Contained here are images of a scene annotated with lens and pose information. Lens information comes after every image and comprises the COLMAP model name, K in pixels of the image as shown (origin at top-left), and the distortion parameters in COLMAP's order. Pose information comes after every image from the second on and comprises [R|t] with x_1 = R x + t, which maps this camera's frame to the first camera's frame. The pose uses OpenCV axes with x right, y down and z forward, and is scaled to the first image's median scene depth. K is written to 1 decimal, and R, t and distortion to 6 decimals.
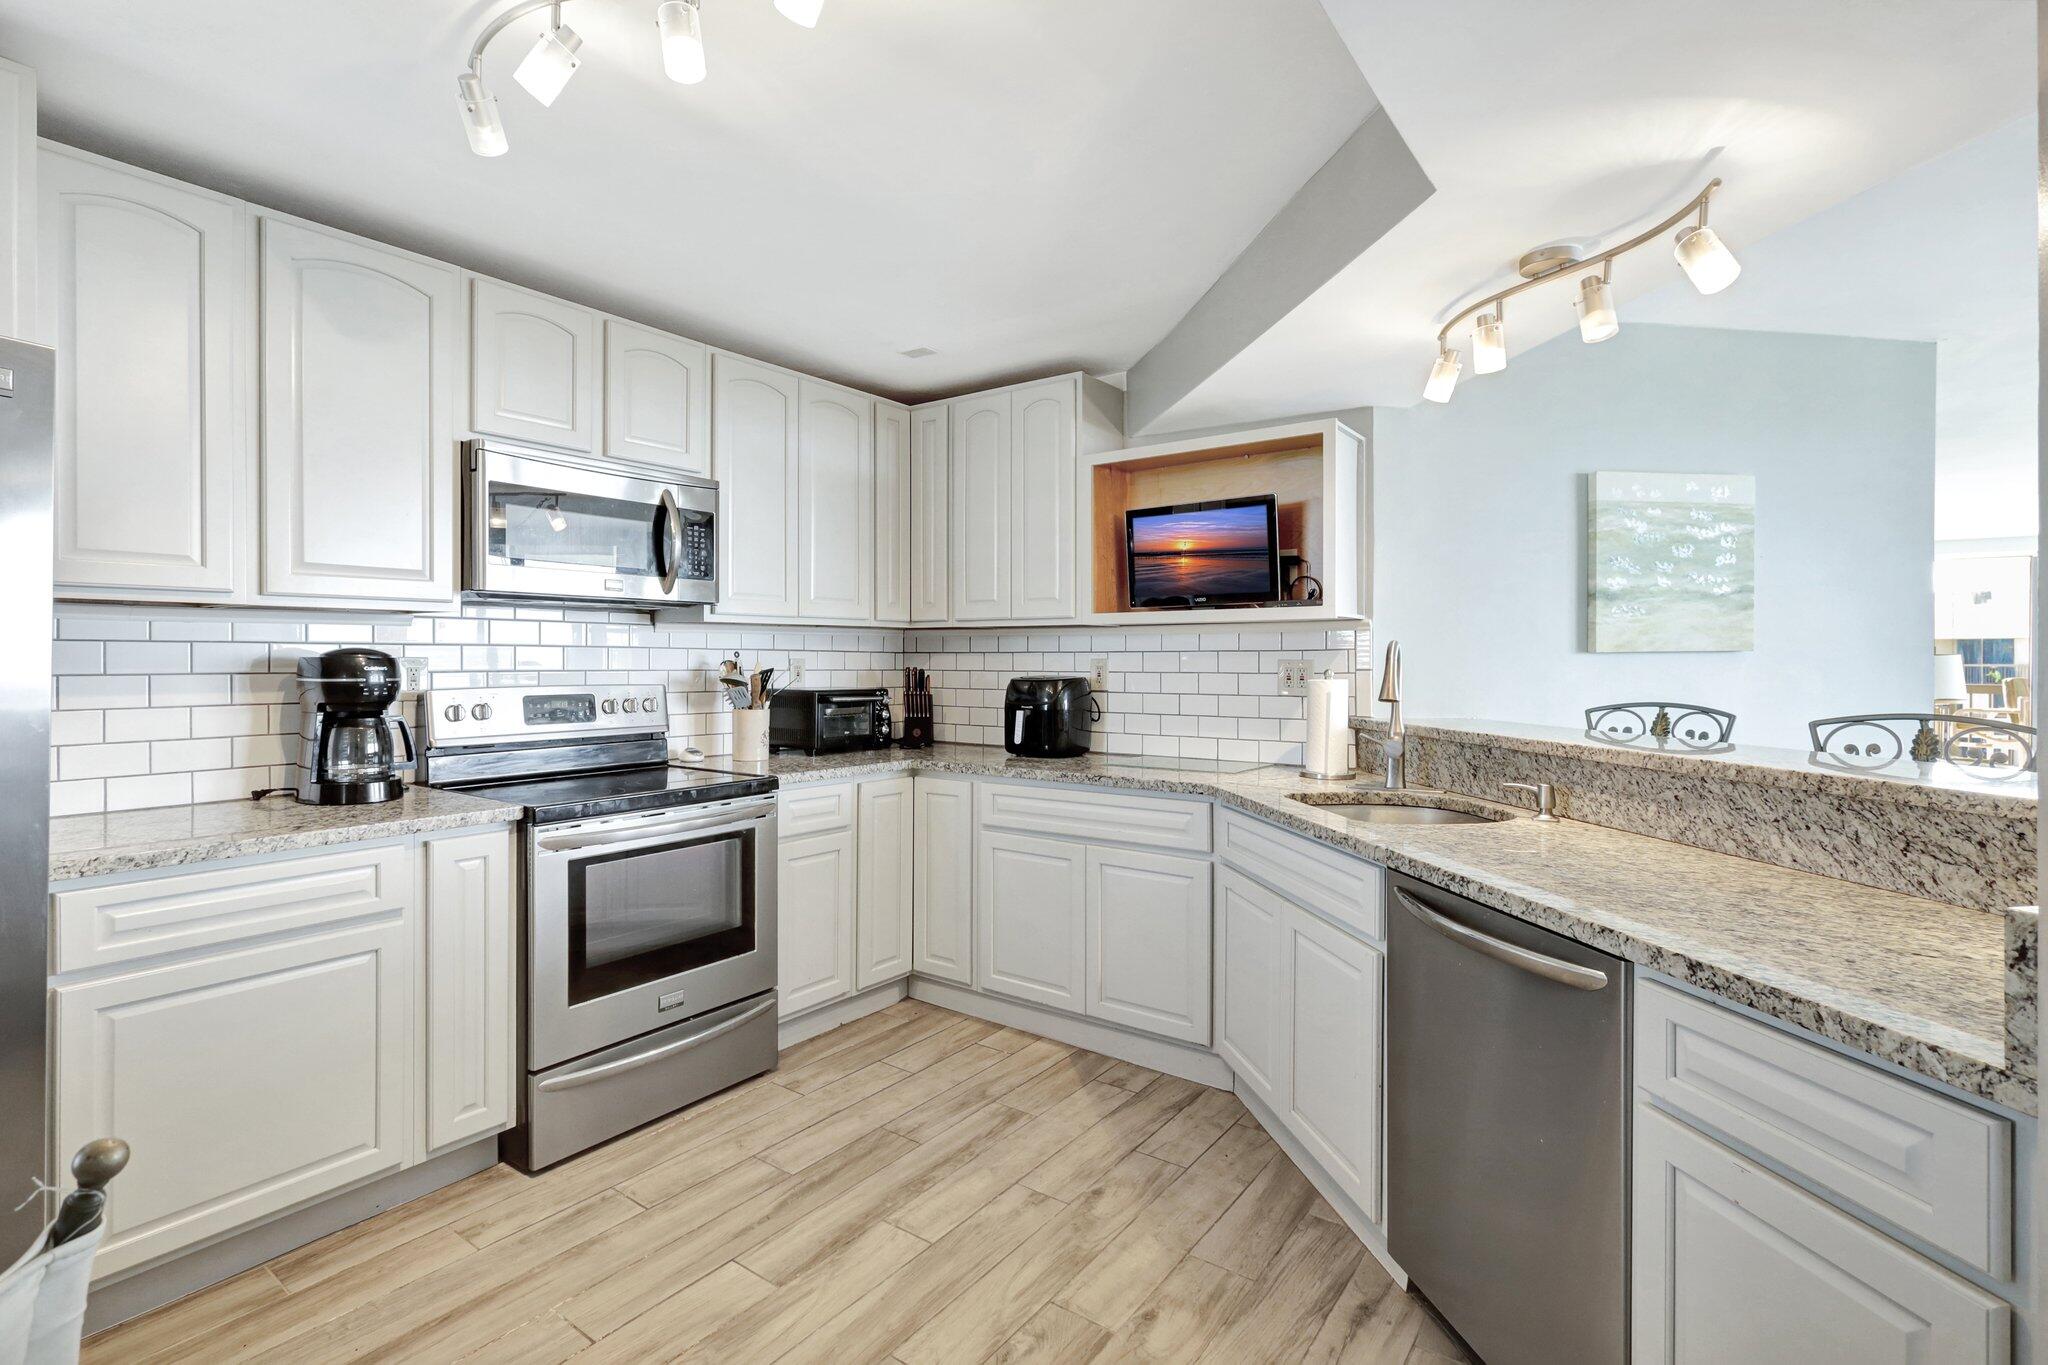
lens RADIAL K [[953.8, 0, 1020.4], [0, 953.8, 665.3], [0, 0, 1]] dist [-0.001419, 0.000082]
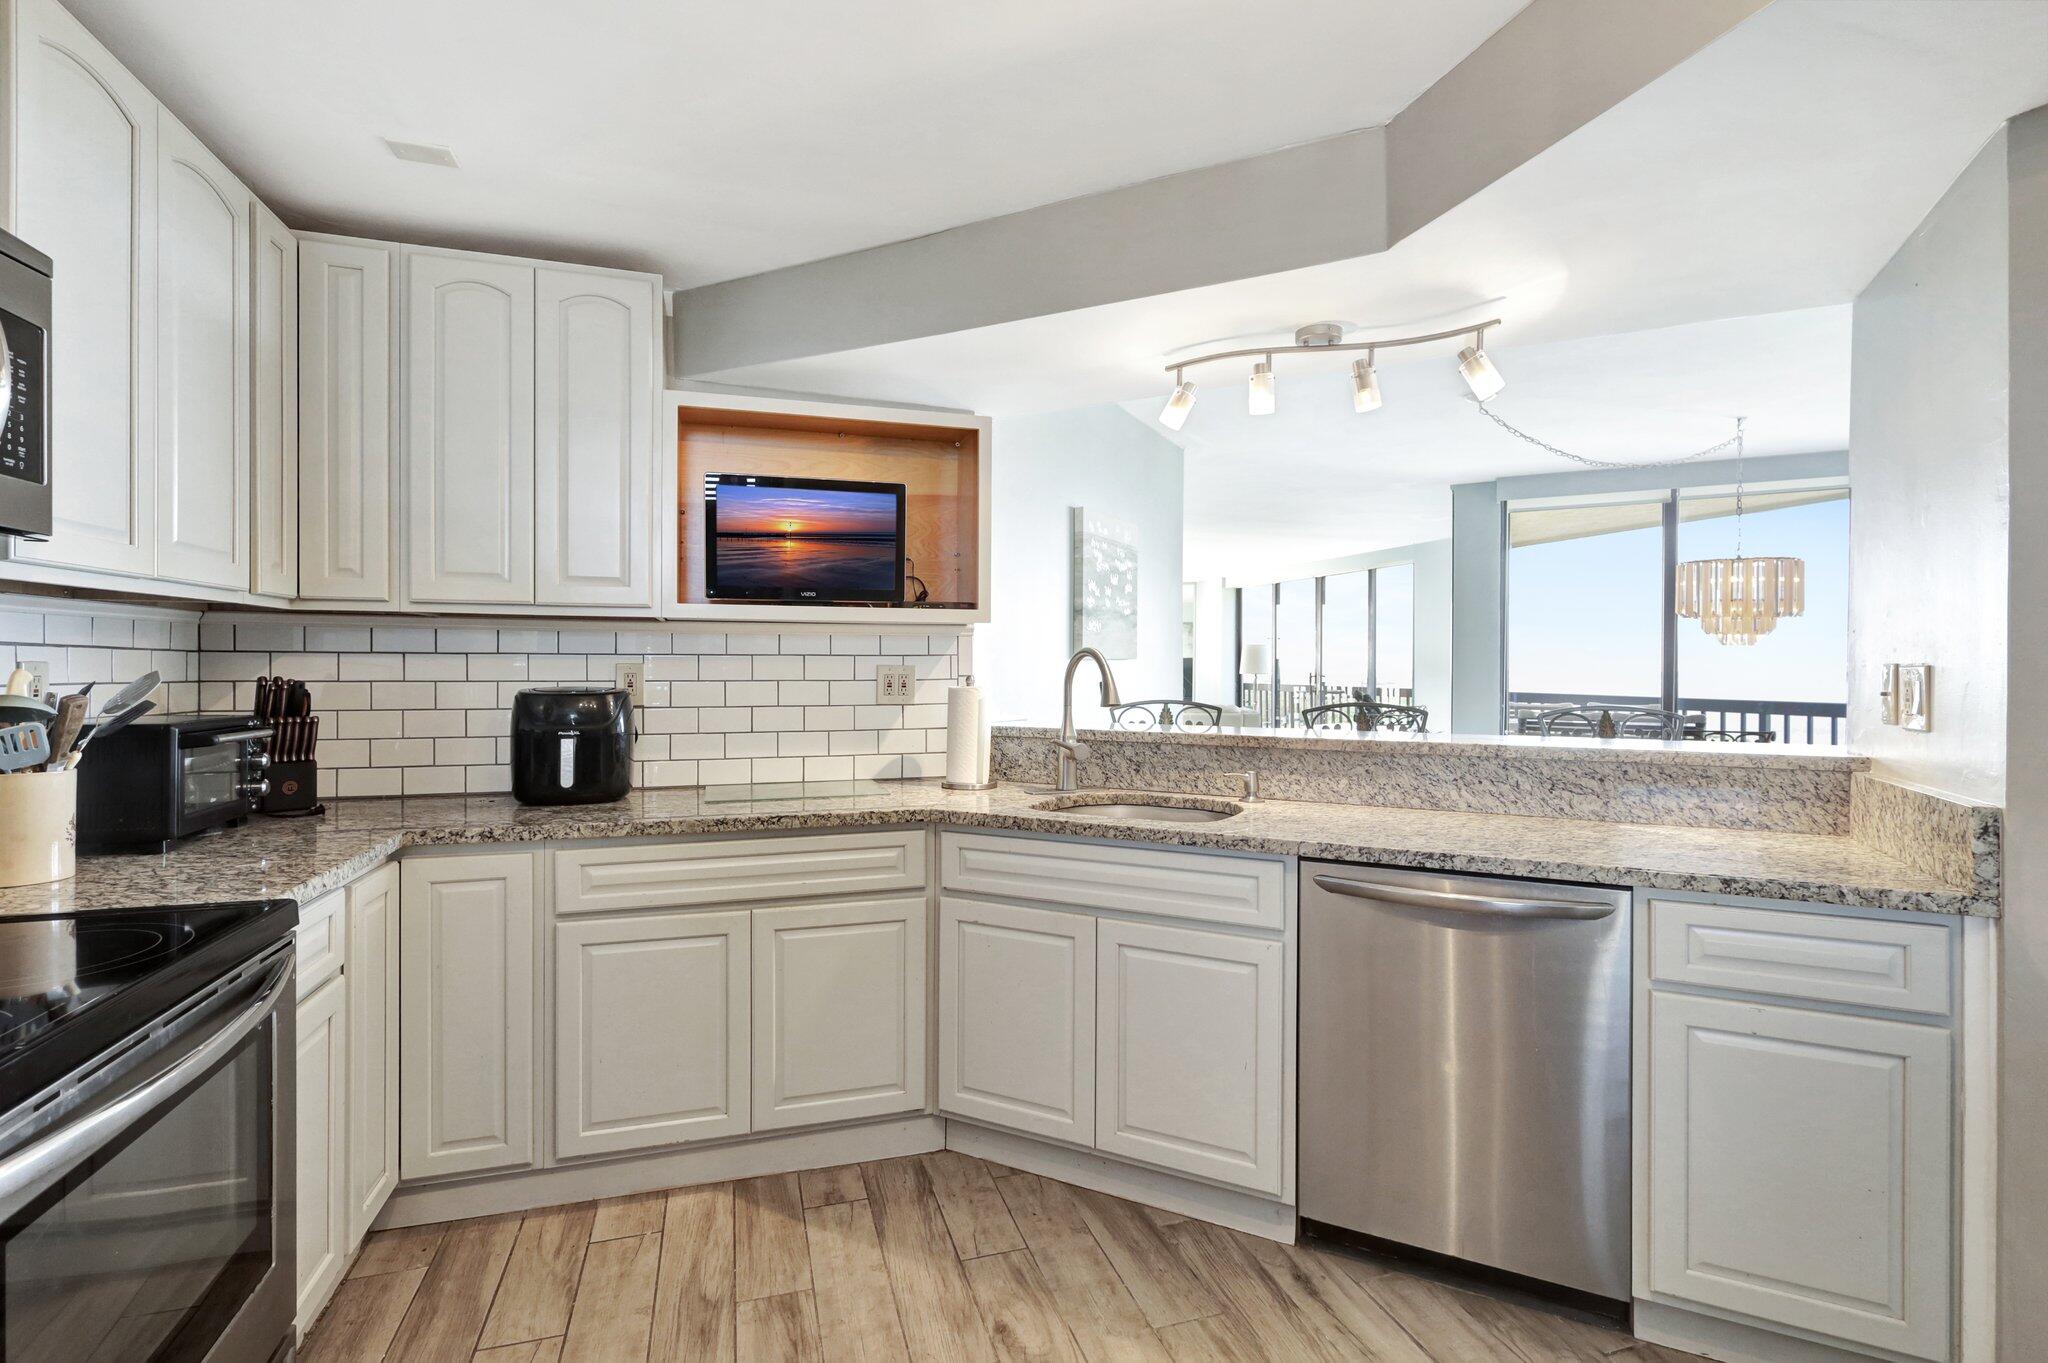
lens RADIAL K [[939.8, 0, 1021.7], [0, 939.8, 676.2], [0, 0, 1]] dist [-0.002085, -0.000246]
pose [[0.595733, -0.007694, 0.803146, -0.403775], [0.002158, 0.999966, 0.007978, -0.002523], [-0.803180, -0.003020, 0.595729, 0.385625]]
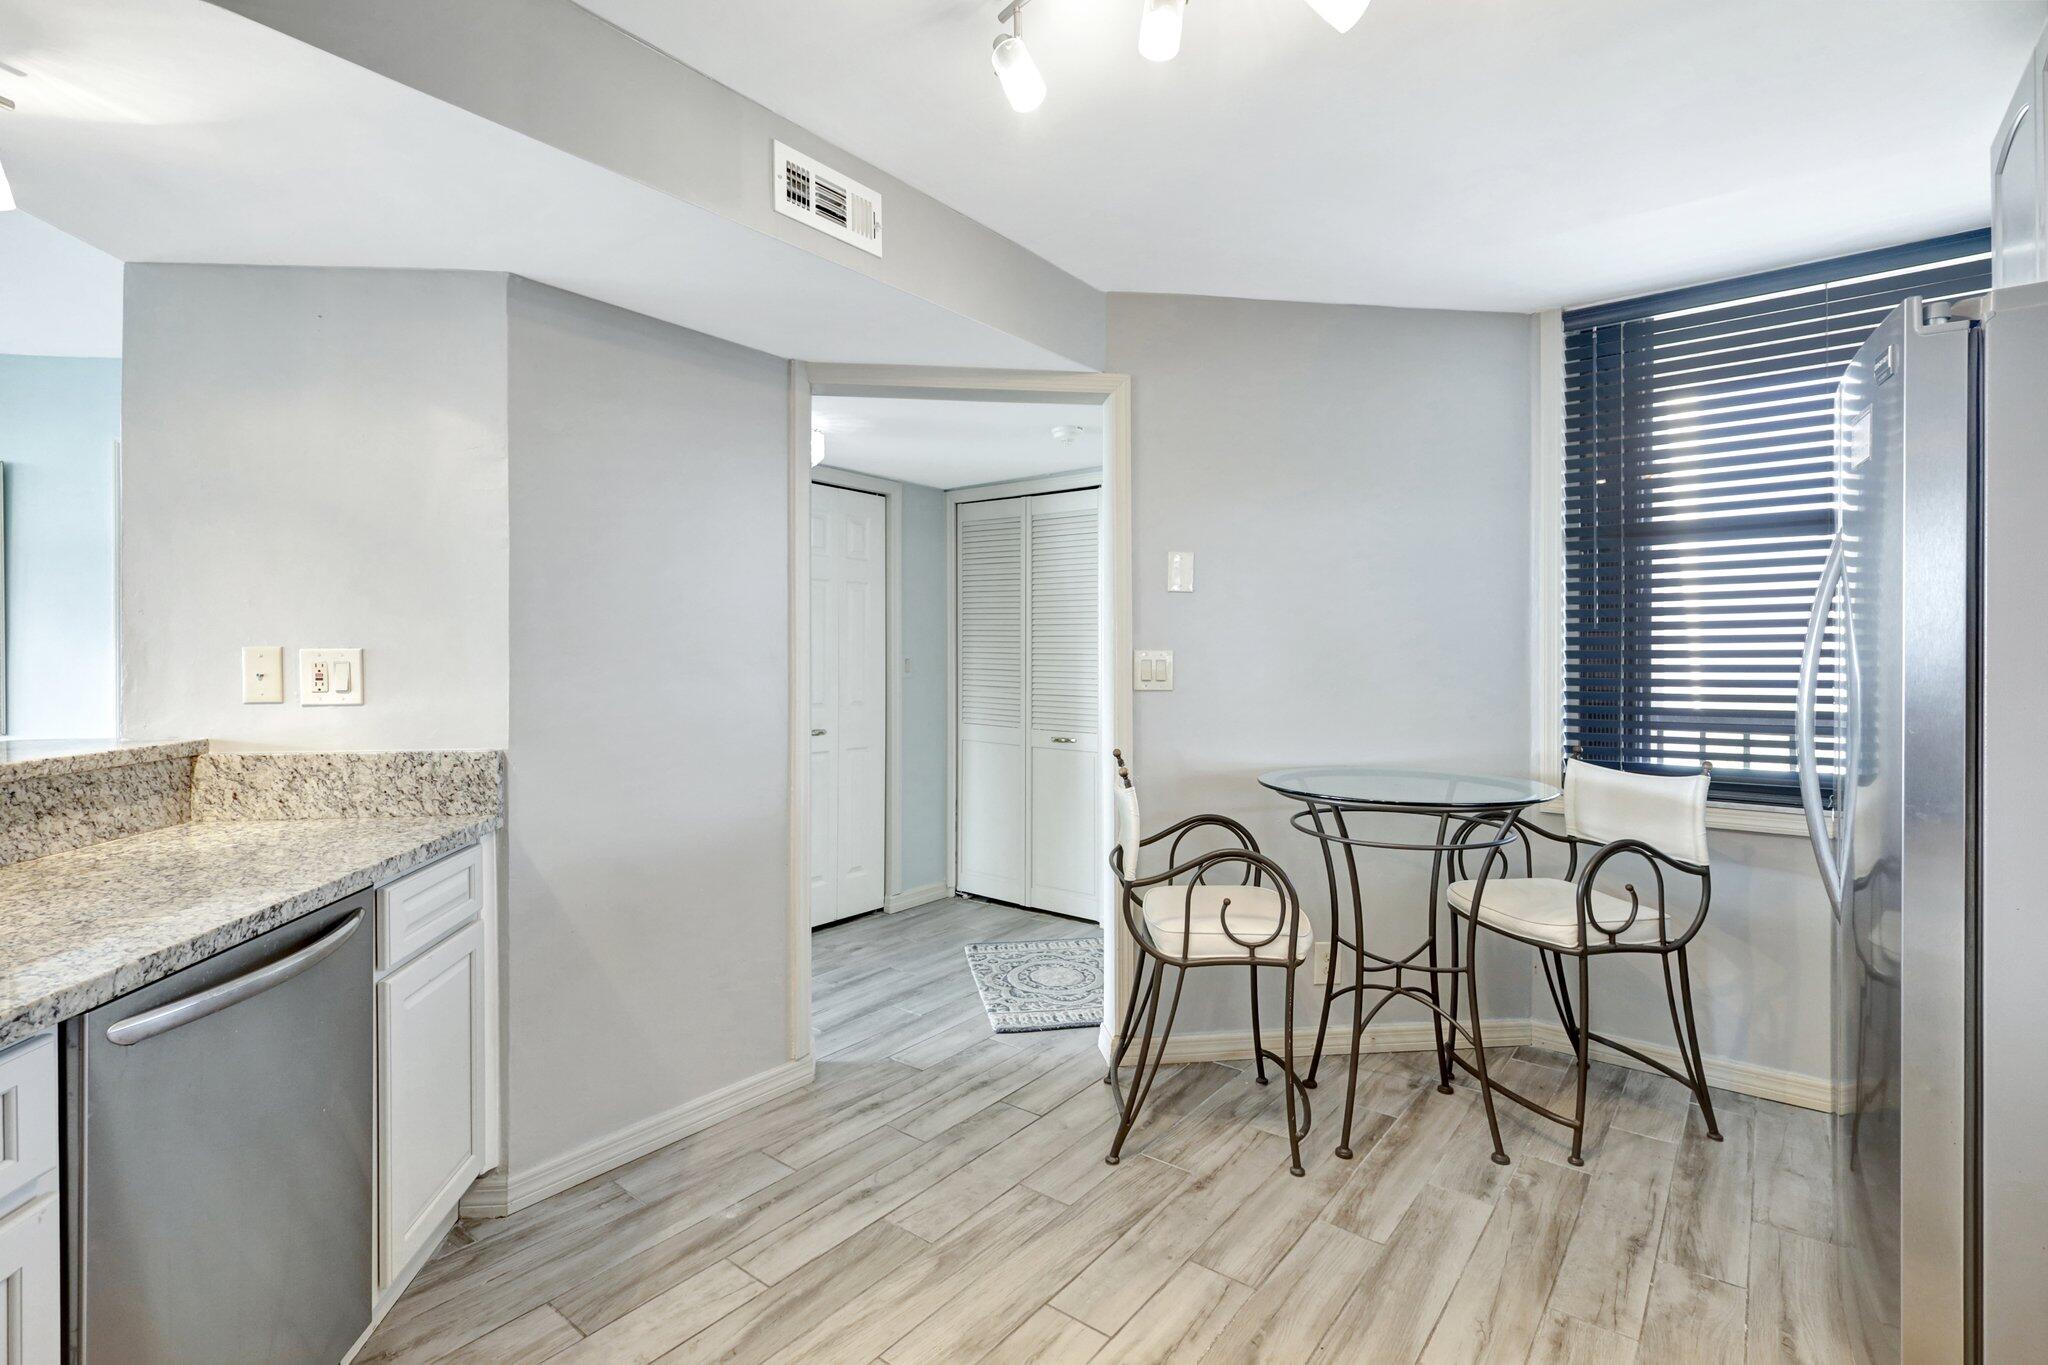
lens RADIAL K [[953.8, 0, 1020.4], [0, 953.8, 665.3], [0, 0, 1]] dist [-0.001419, 0.000082]
pose [[-0.999357, -0.004782, 0.035543, -0.120110], [-0.004268, 0.999885, 0.014523, -0.003580], [-0.035608, 0.014362, -0.999263, 0.959054]]
